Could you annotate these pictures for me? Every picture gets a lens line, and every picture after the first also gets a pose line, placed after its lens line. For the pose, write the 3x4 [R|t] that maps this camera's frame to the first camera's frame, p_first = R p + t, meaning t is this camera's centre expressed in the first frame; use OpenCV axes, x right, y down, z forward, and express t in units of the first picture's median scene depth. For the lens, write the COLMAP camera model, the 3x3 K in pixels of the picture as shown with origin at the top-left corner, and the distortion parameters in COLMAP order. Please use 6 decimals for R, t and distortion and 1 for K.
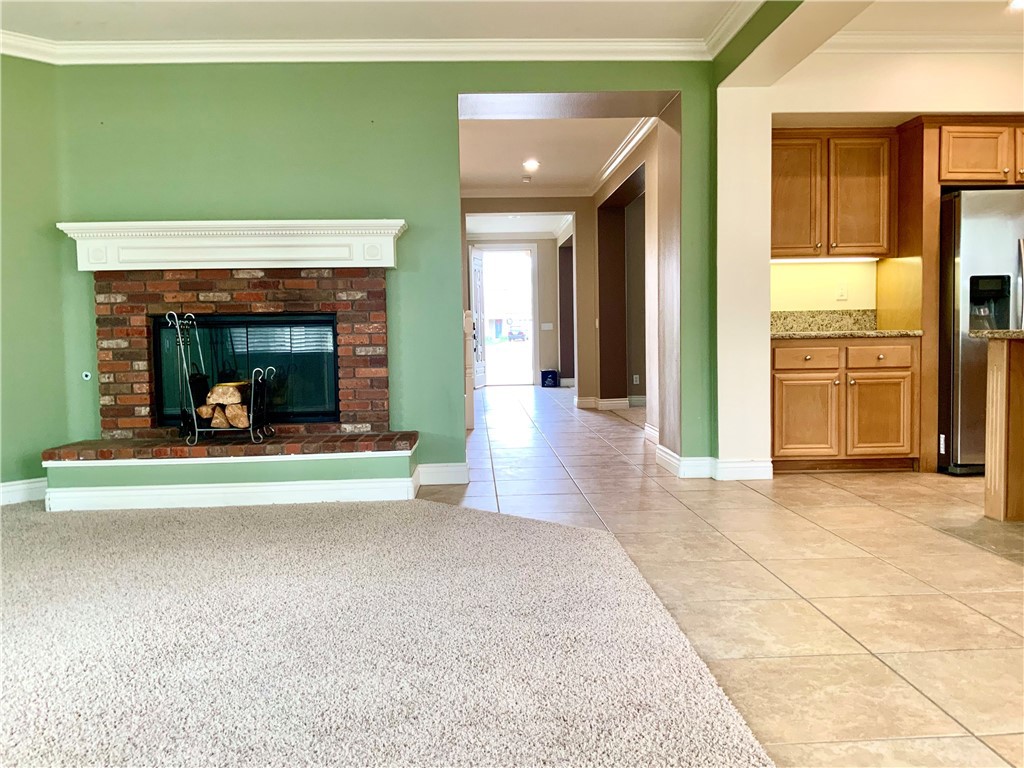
lens RADIAL K [[853.4, 0, 512.0], [0, 853.4, 384.0], [0, 0, 1]] dist [0.074530, -0.131639]
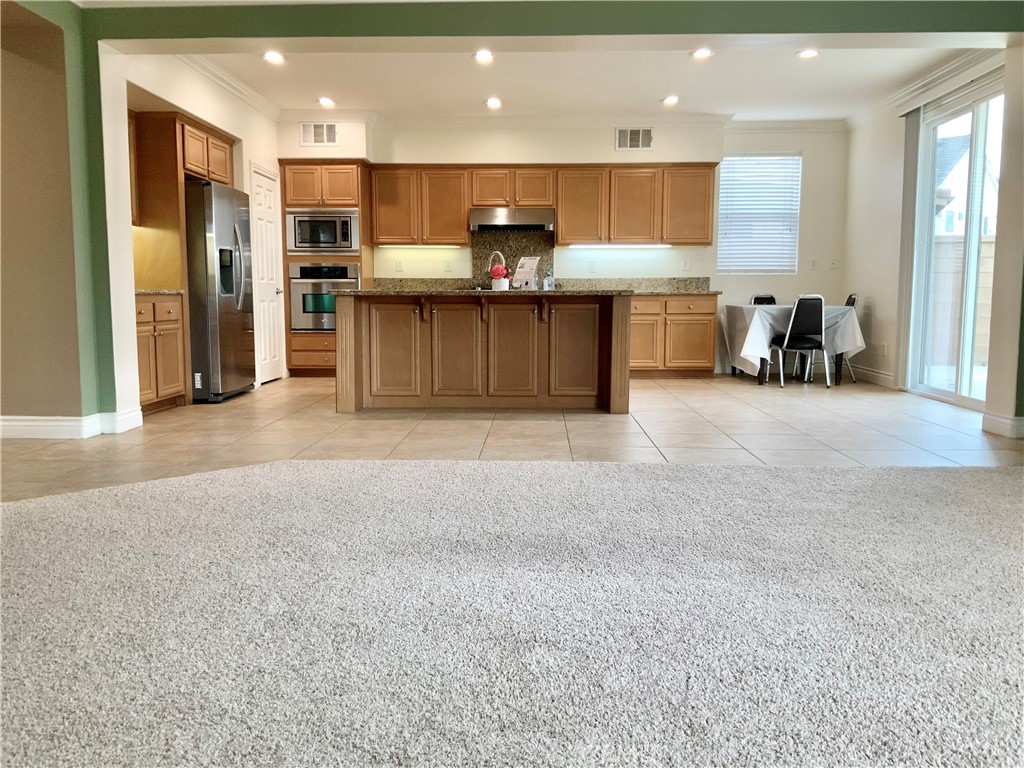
lens RADIAL K [[853.4, 0, 512.0], [0, 853.4, 384.0], [0, 0, 1]] dist [0.074530, -0.131639]
pose [[0.080704, -0.084226, 0.993173, -0.742732], [0.057273, 0.995169, 0.079742, 0.000282], [-0.995091, 0.050447, 0.085138, 0.462357]]
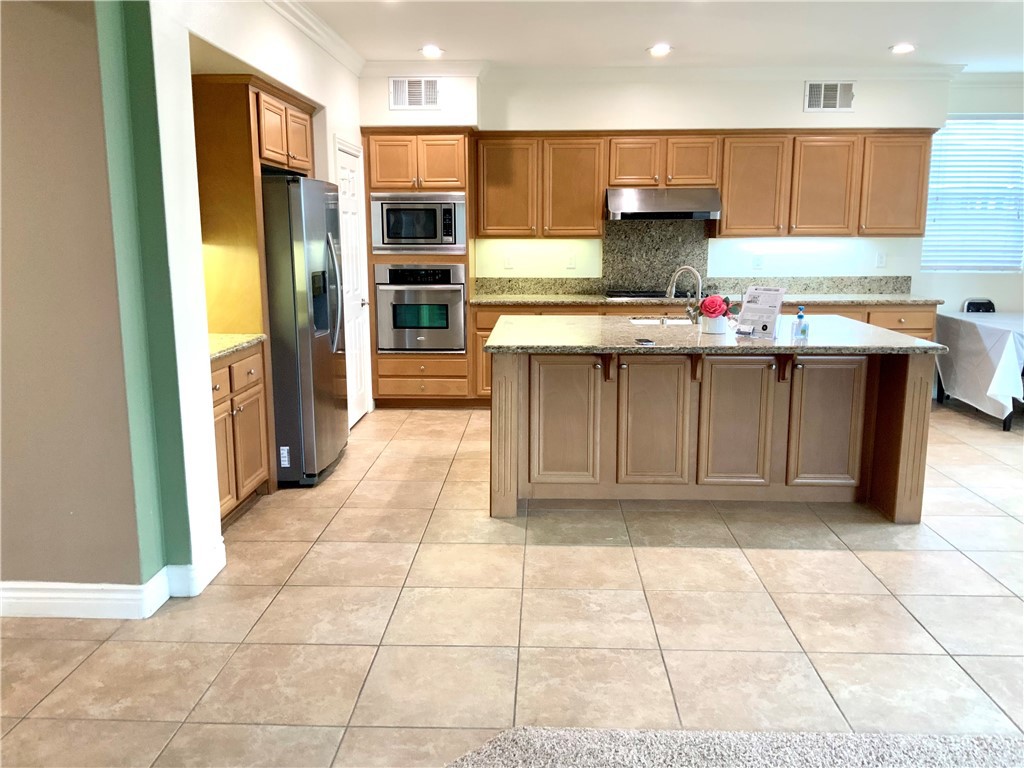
lens RADIAL K [[853.4, 0, 512.0], [0, 853.4, 384.0], [0, 0, 1]] dist [0.074530, -0.131639]
pose [[0.086238, -0.158228, 0.983629, -0.365532], [0.059511, 0.986363, 0.153451, -0.136001], [-0.994496, 0.045303, 0.094478, 0.711685]]
